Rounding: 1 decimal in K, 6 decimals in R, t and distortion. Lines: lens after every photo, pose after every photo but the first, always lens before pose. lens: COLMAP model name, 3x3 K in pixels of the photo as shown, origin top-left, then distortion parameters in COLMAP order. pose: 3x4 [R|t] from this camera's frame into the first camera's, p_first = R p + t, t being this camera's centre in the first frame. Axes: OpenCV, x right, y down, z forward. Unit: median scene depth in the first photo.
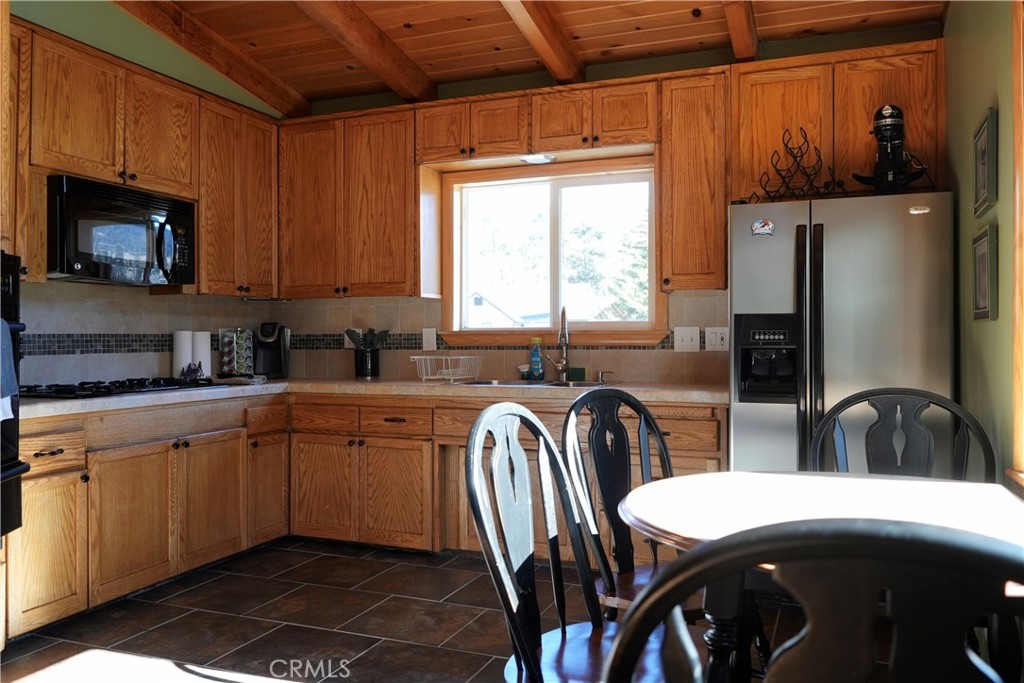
lens RADIAL K [[811.7, 0, 512.0], [0, 811.7, 341.5], [0, 0, 1]] dist [-0.011496, -0.003086]
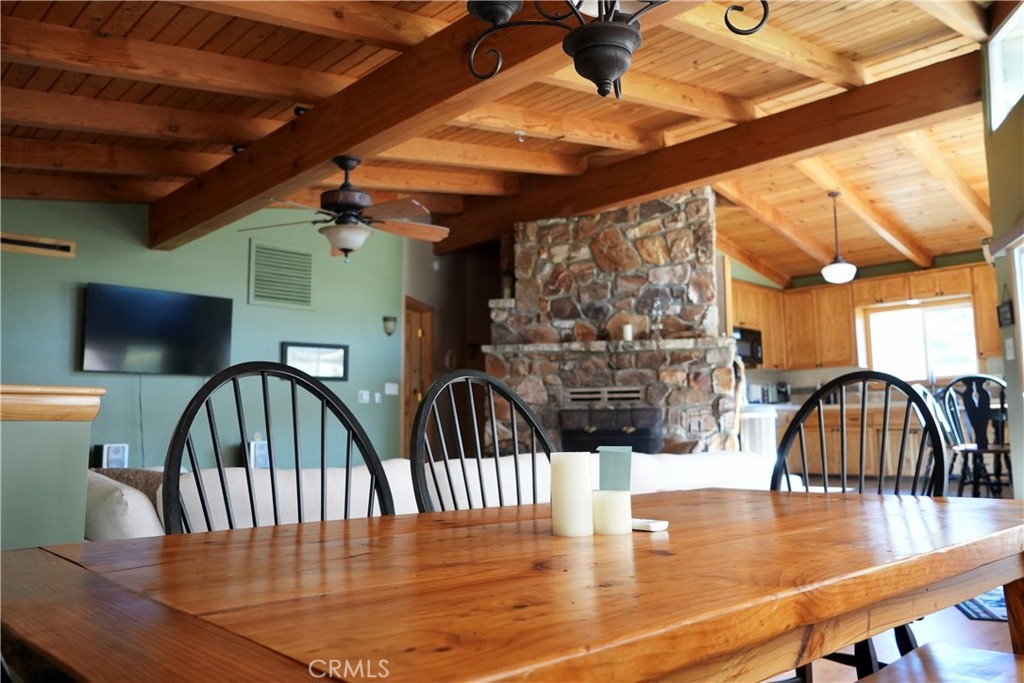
lens RADIAL K [[811.7, 0, 512.0], [0, 811.7, 341.5], [0, 0, 1]] dist [-0.011496, -0.003086]
pose [[0.914491, -0.054709, -0.400891, -0.091955], [0.008549, 0.993208, -0.116041, 0.129227], [0.404517, 0.102691, 0.908747, -1.437389]]
